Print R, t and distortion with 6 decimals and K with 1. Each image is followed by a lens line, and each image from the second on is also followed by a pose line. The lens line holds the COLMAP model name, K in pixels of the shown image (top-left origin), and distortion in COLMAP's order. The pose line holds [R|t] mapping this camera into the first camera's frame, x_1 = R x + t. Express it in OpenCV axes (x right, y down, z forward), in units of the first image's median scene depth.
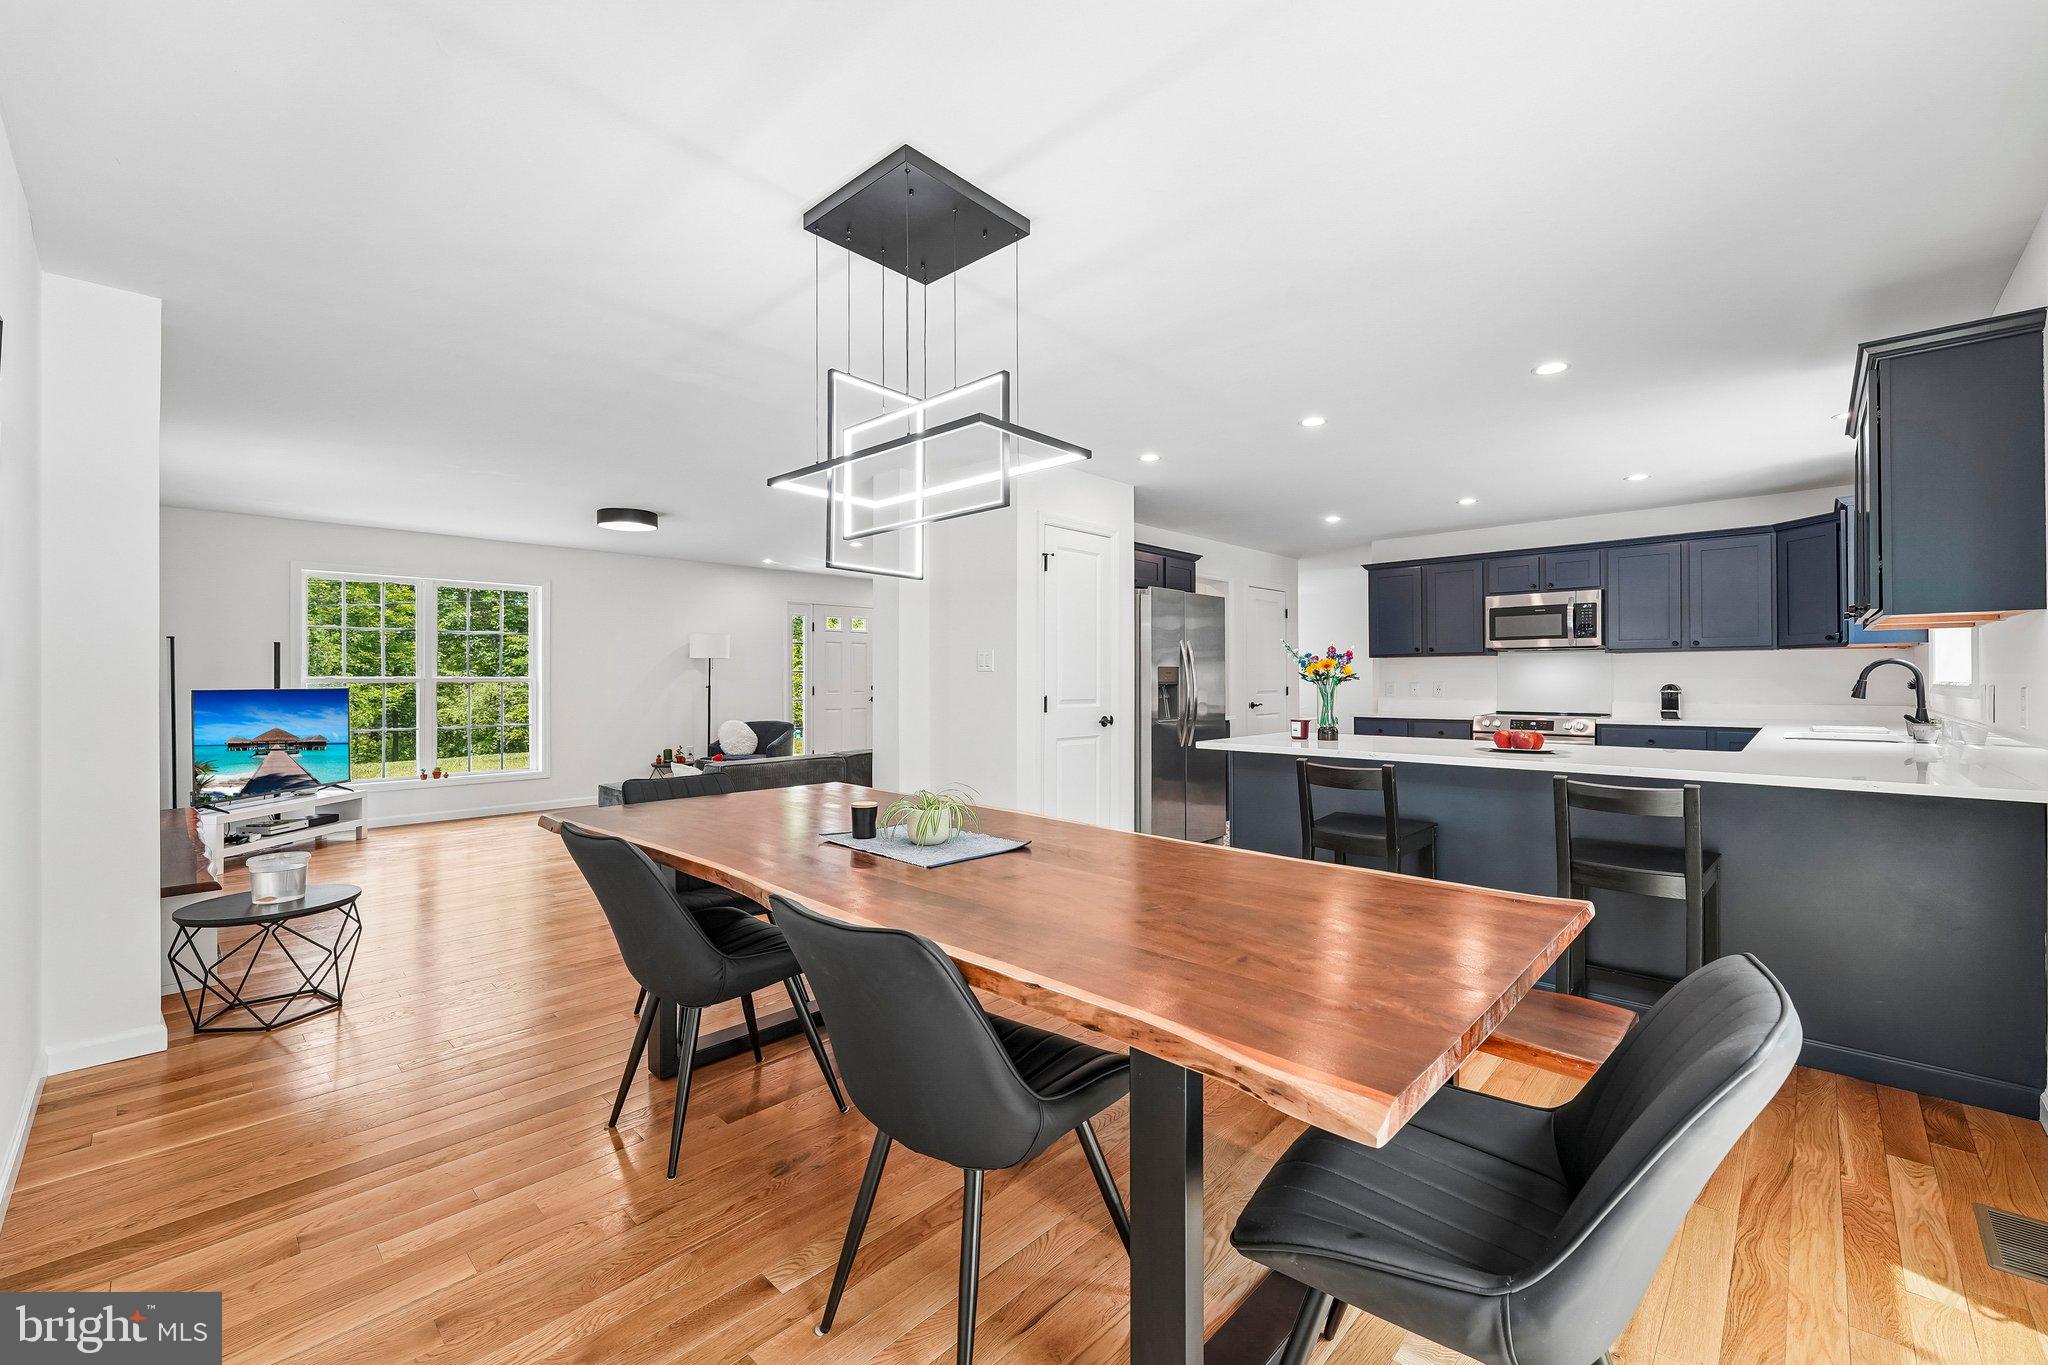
lens RADIAL K [[827.9, 0, 1026.9], [0, 827.9, 685.3], [0, 0, 1]] dist [-0.002519, -0.000164]
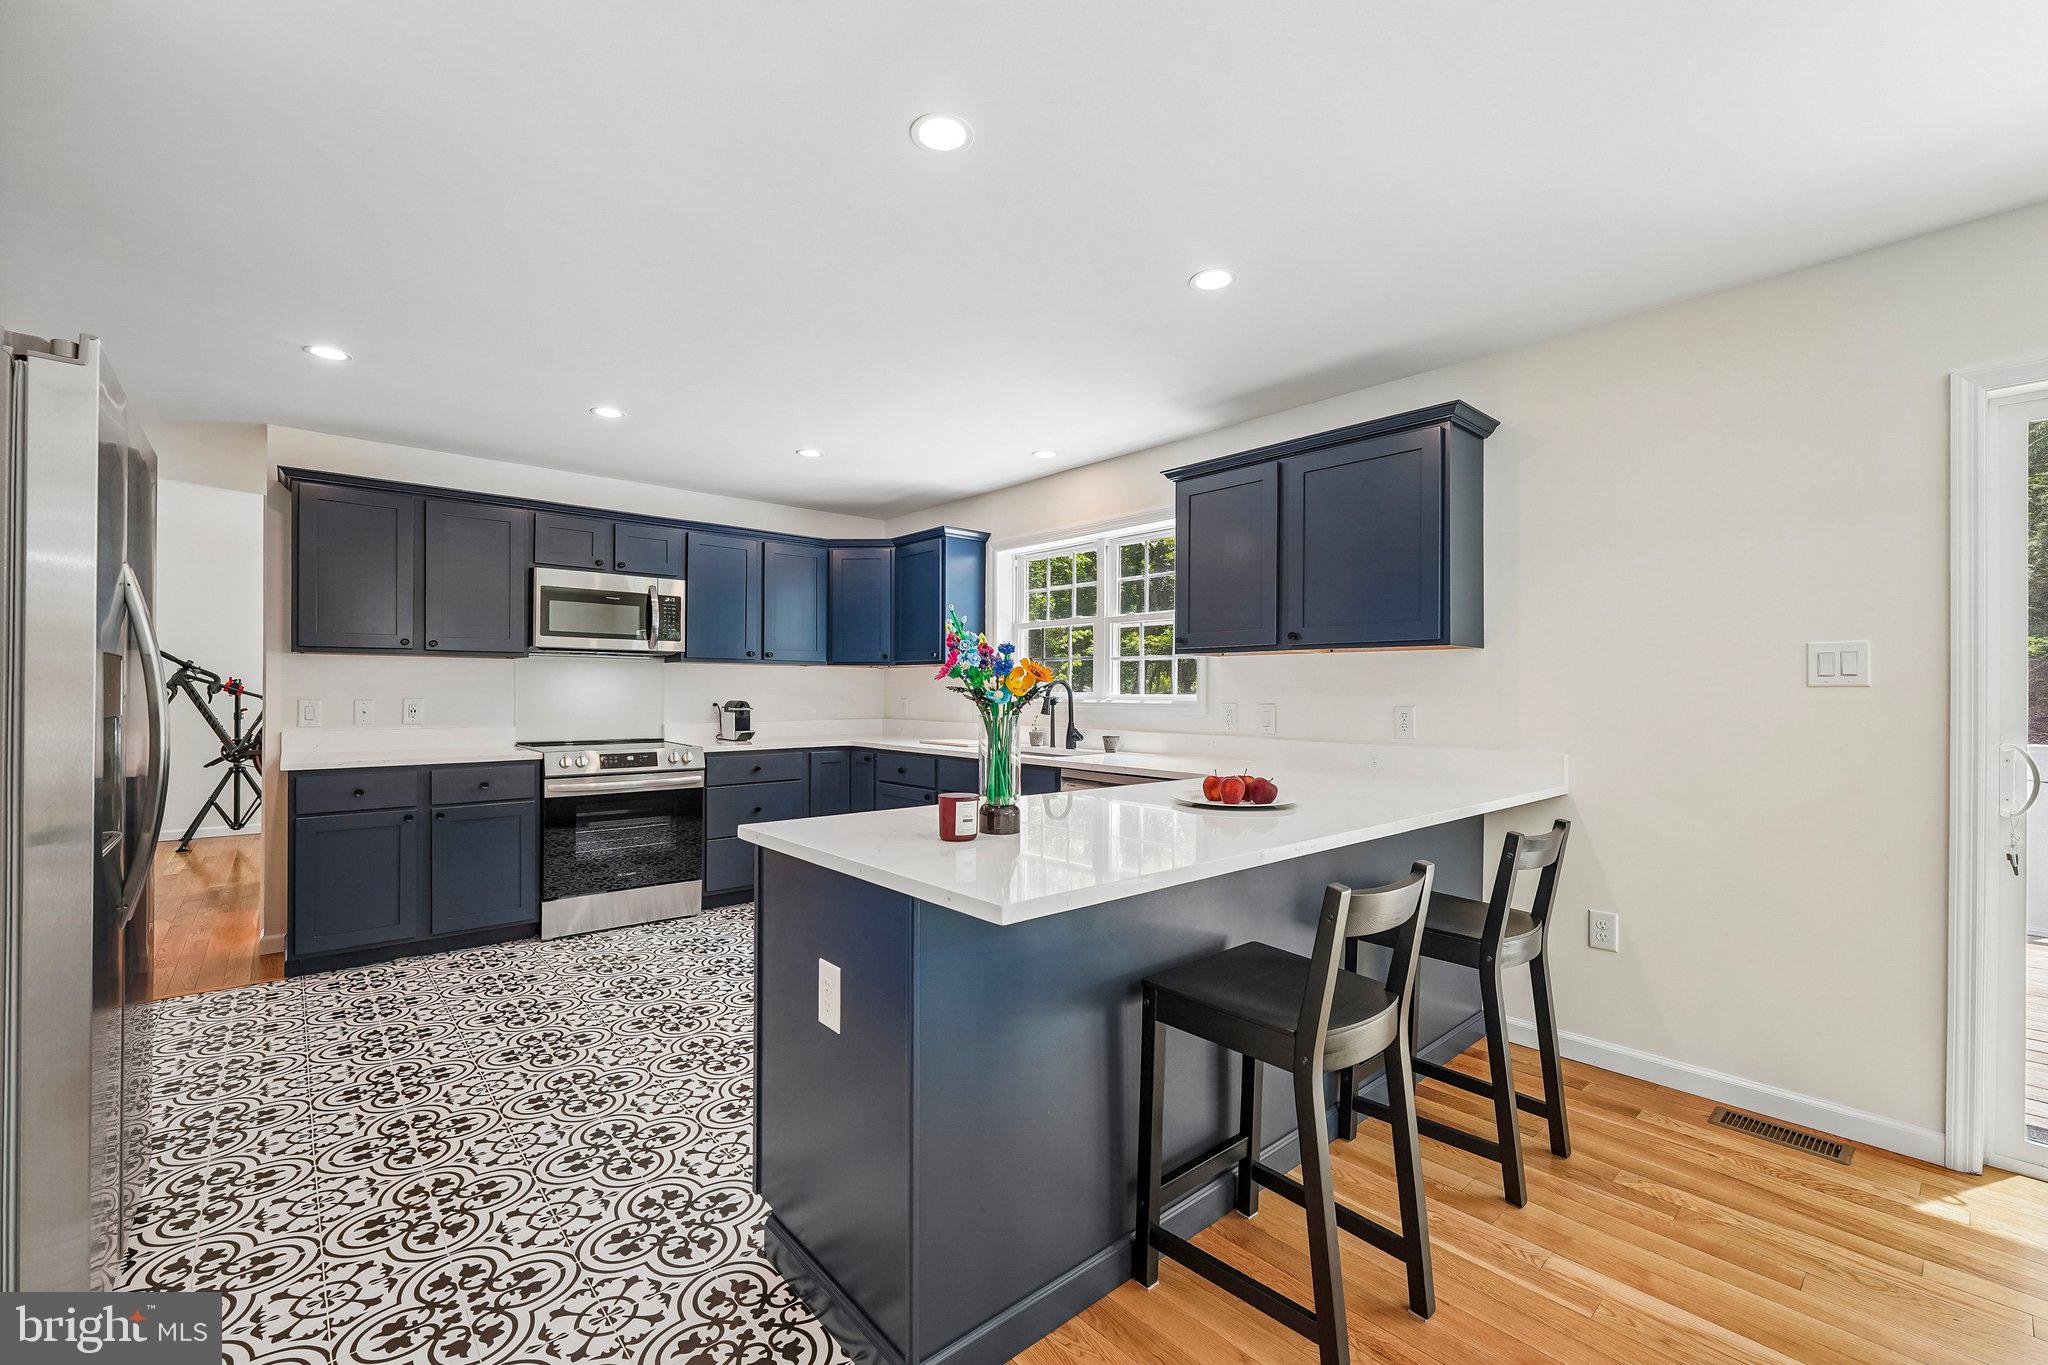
lens RADIAL K [[837.3, 0, 1019.5], [0, 837.3, 685.0], [0, 0, 1]] dist [-0.001436, -0.000522]
pose [[0.094269, 0.012117, 0.995473, -0.062948], [0.006719, 0.999895, -0.012807, -0.004713], [-0.995524, 0.007895, 0.094178, 0.602286]]
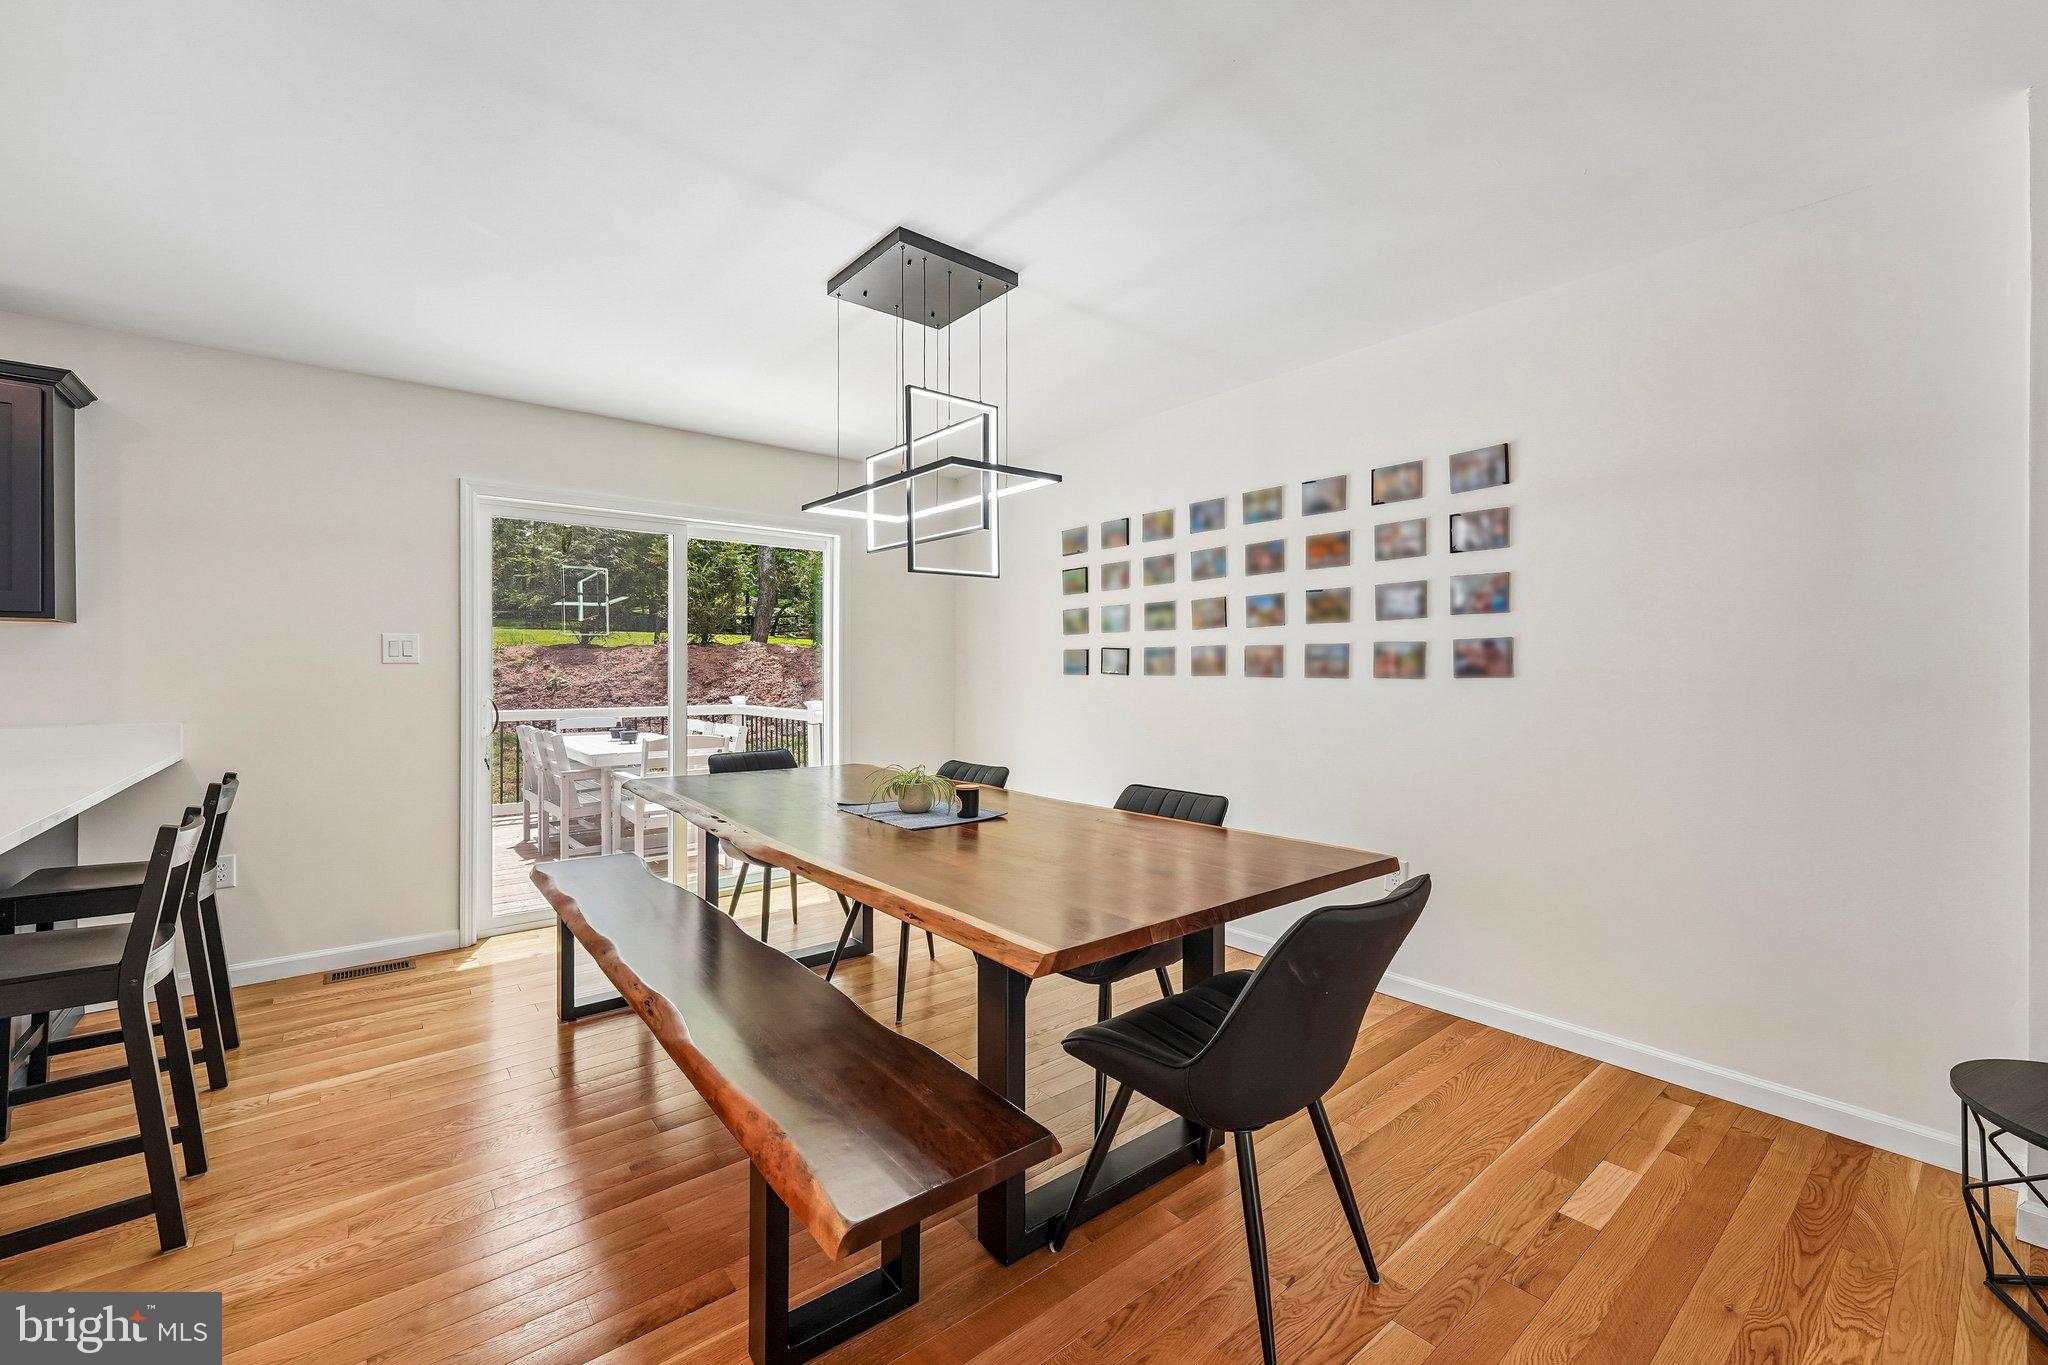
lens RADIAL K [[827.9, 0, 1026.9], [0, 827.9, 685.3], [0, 0, 1]] dist [-0.002519, -0.000164]
pose [[-0.991894, -0.006767, 0.126884, -0.150683], [-0.002427, 0.999408, 0.034328, -0.012588], [-0.127041, 0.033742, -0.991323, 0.779414]]
